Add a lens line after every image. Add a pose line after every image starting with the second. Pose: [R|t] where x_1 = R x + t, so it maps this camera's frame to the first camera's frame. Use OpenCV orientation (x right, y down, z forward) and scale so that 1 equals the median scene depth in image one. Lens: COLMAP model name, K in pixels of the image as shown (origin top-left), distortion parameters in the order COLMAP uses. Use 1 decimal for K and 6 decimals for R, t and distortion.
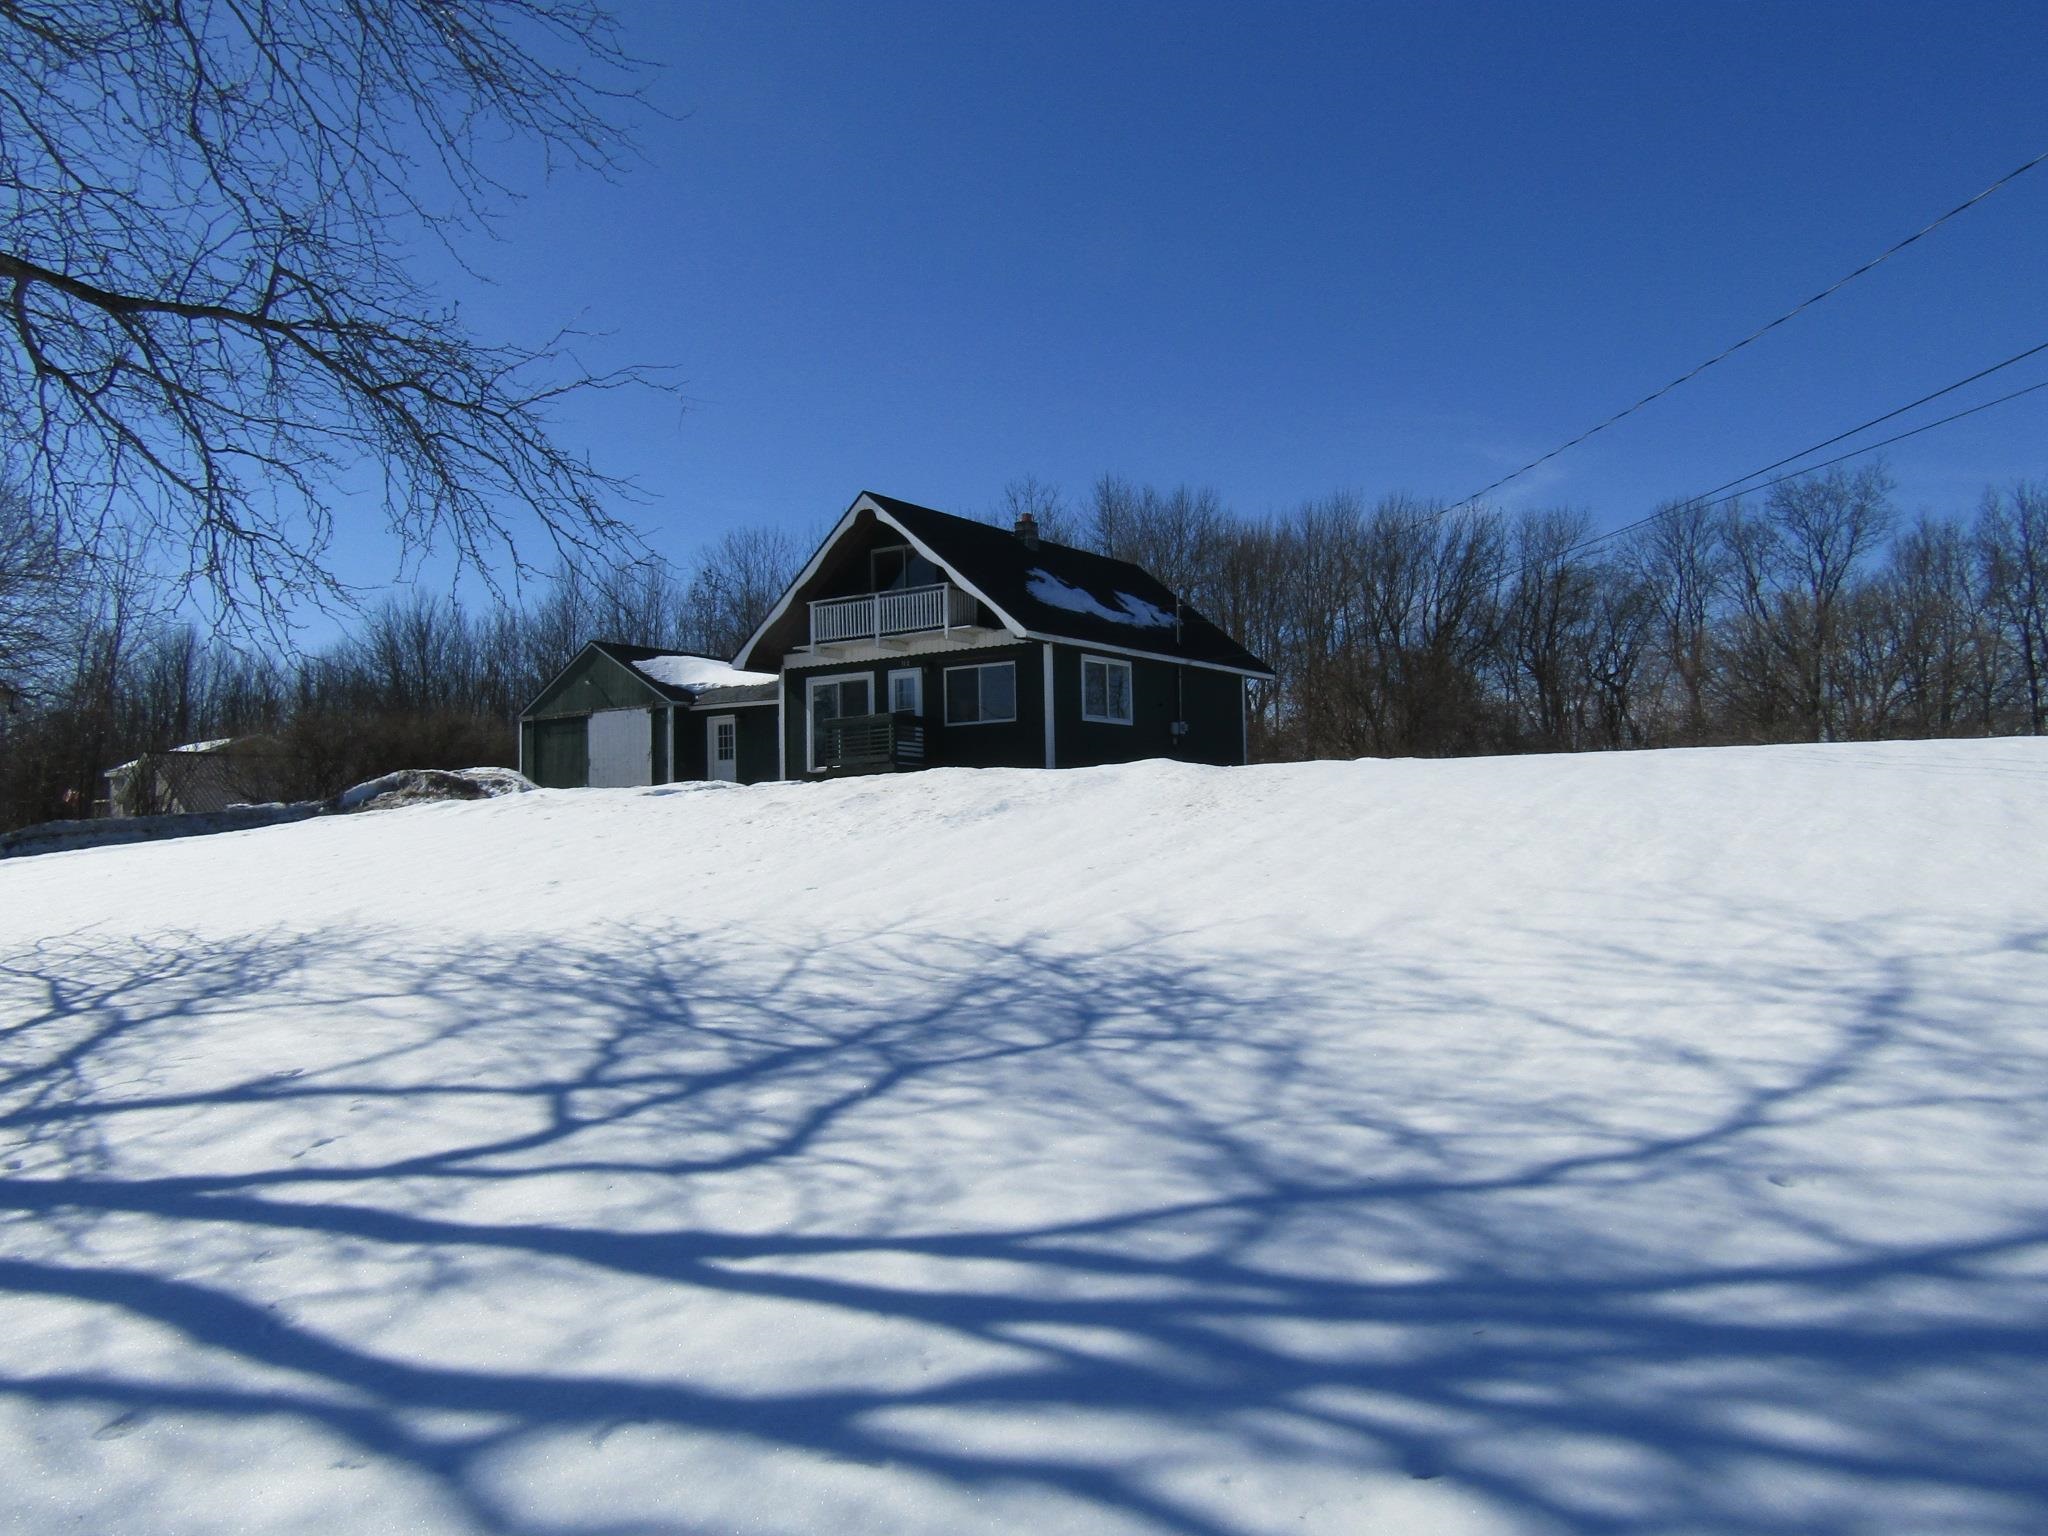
lens RADIAL K [[1454.1, 0, 1031.4], [0, 1454.1, 771.0], [0, 0, 1]] dist [-0.014413, 0.002508]
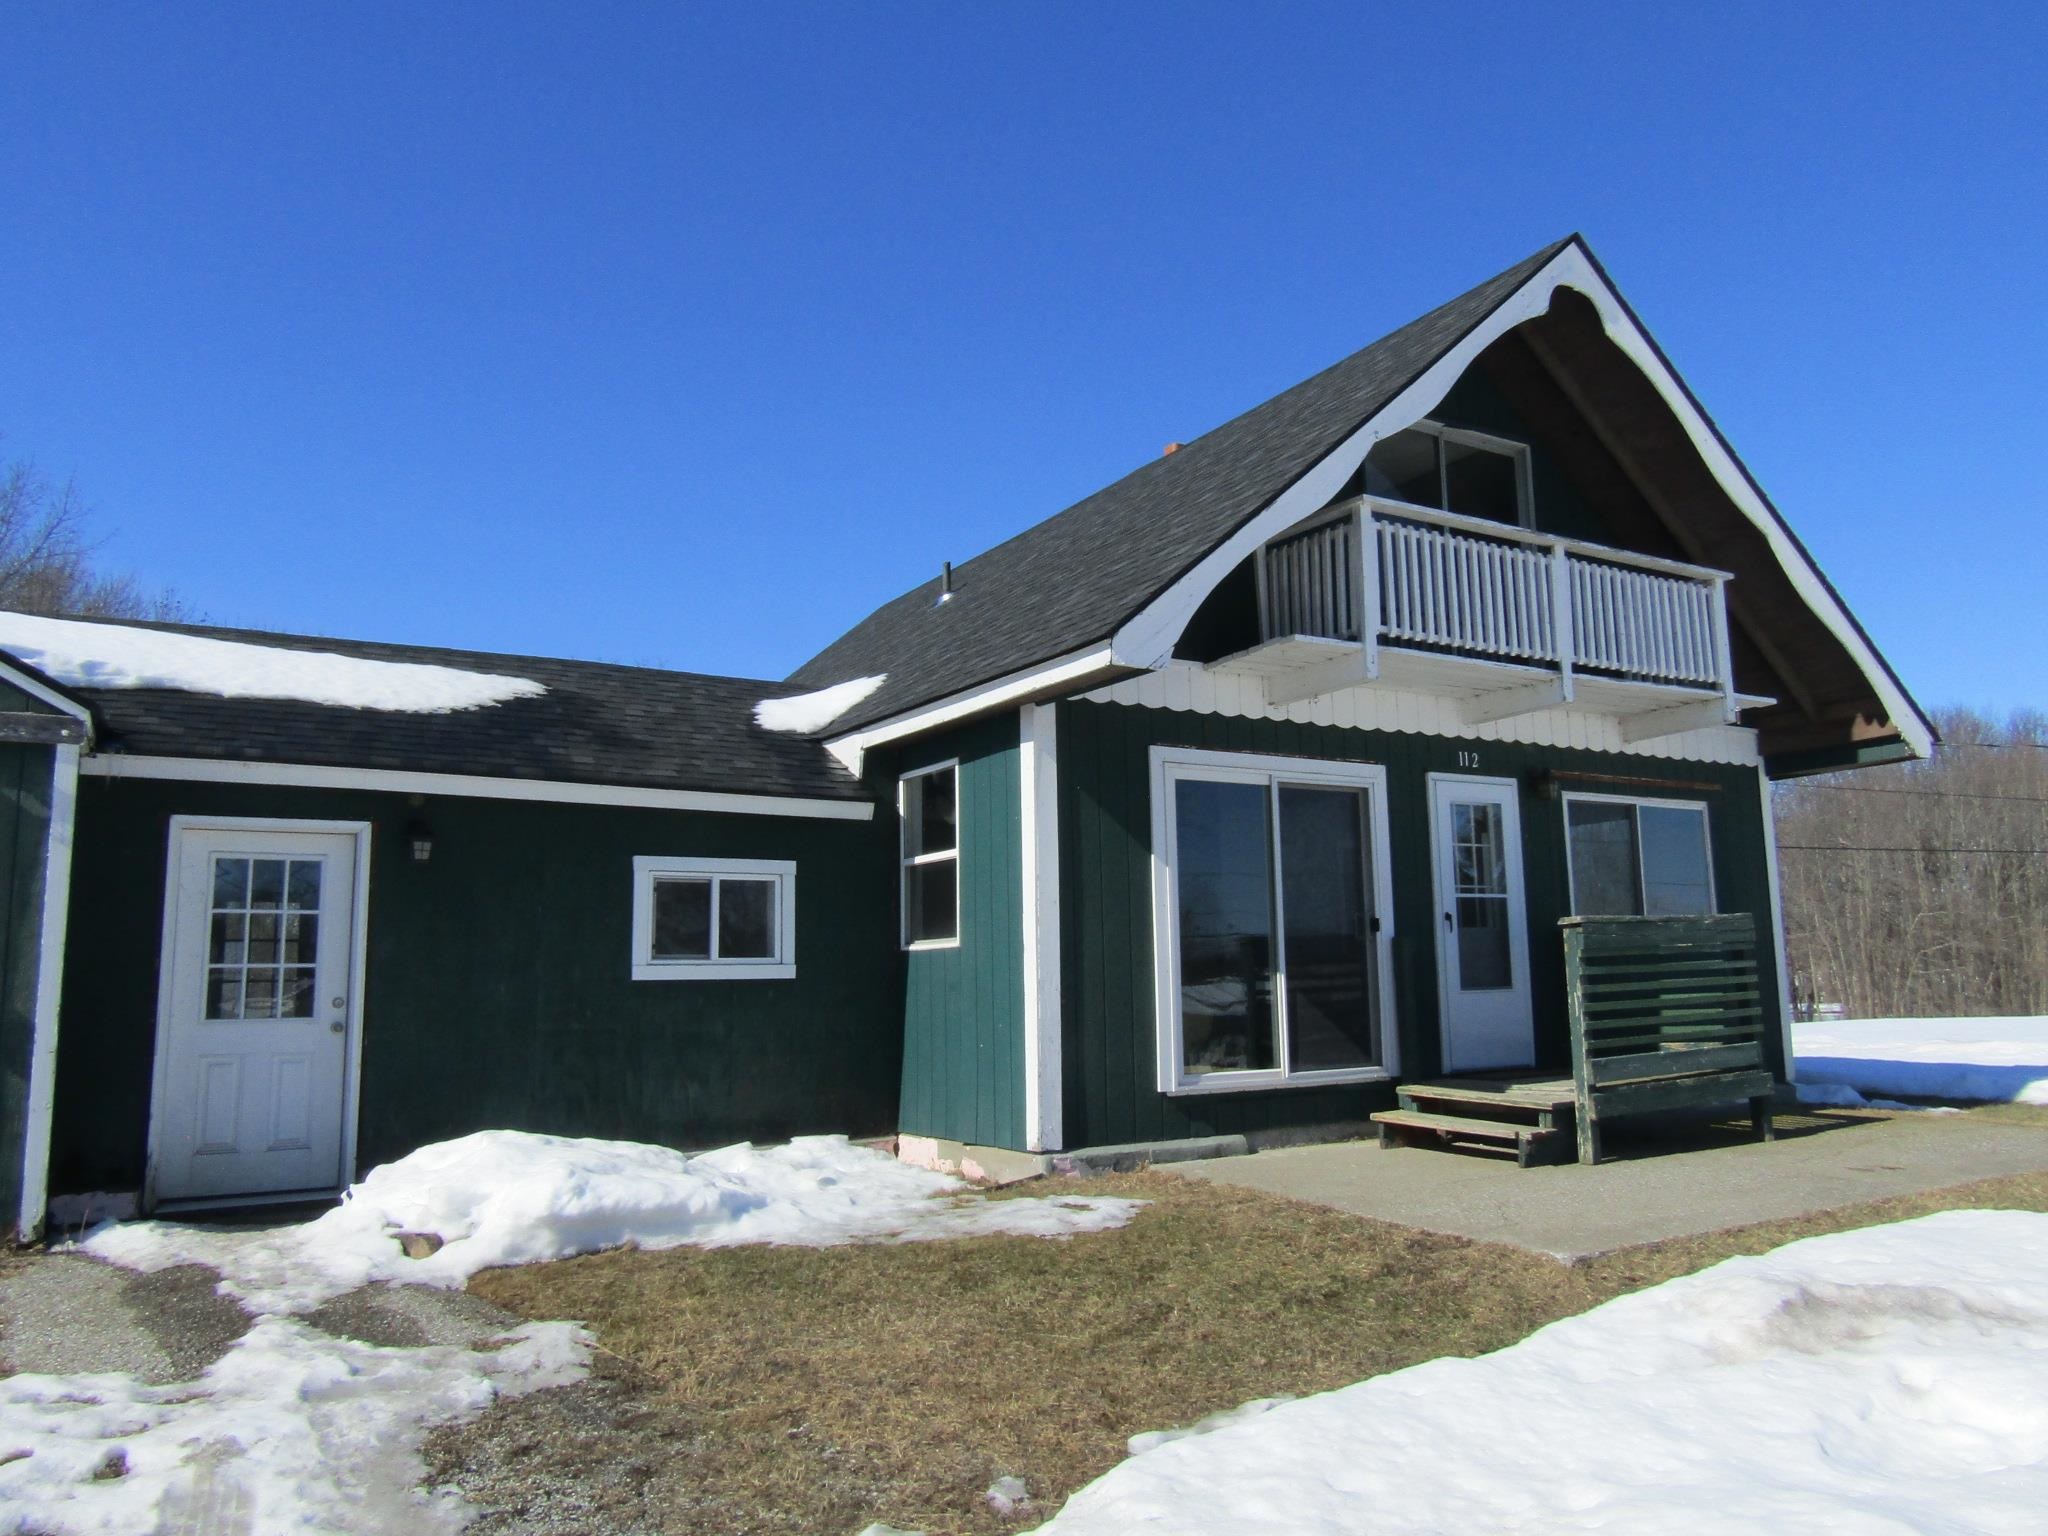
lens RADIAL K [[1454.1, 0, 1031.4], [0, 1454.1, 771.0], [0, 0, 1]] dist [-0.014413, 0.002508]
pose [[0.410292, 0.144003, 0.900513, -0.388215], [-0.026210, 0.988908, -0.146197, -0.016979], [-0.911578, 0.036381, 0.409515, 0.852690]]
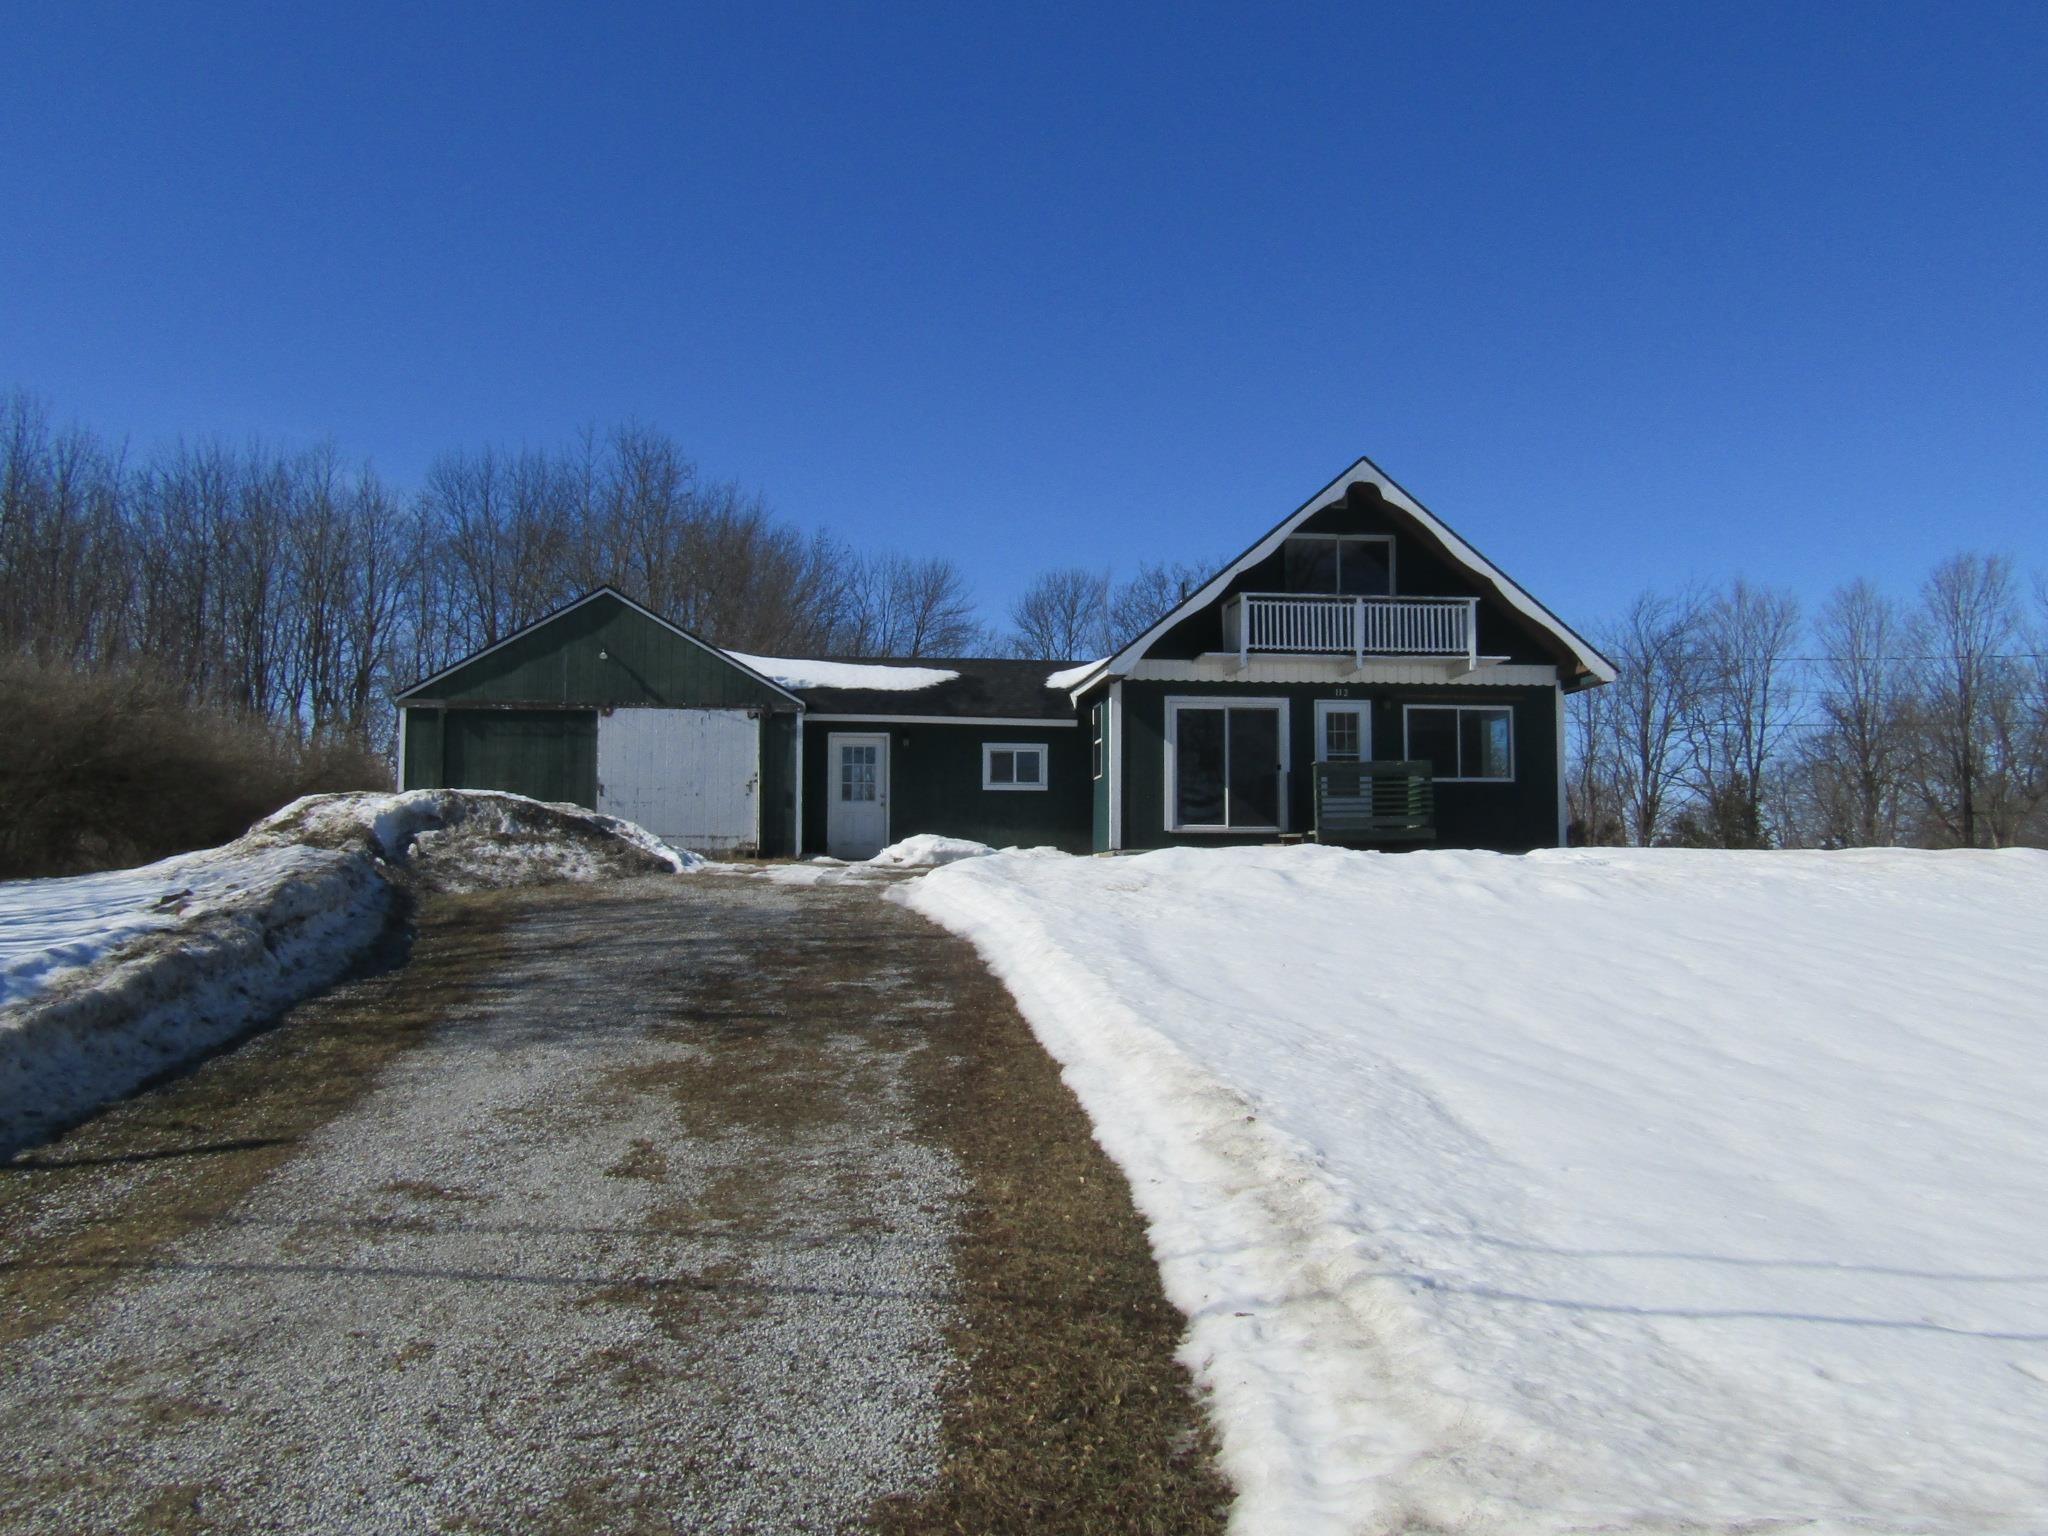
lens RADIAL K [[1691.0, 0, 1024.0], [0, 1691.0, 768.0], [0, 0, 1]] dist [-0.003113, -0.001977]
pose [[0.749026, 0.067177, 0.659126, -0.693075], [-0.042187, 0.997663, -0.053740, 0.015859], [-0.661196, 0.012446, 0.750110, 0.410572]]
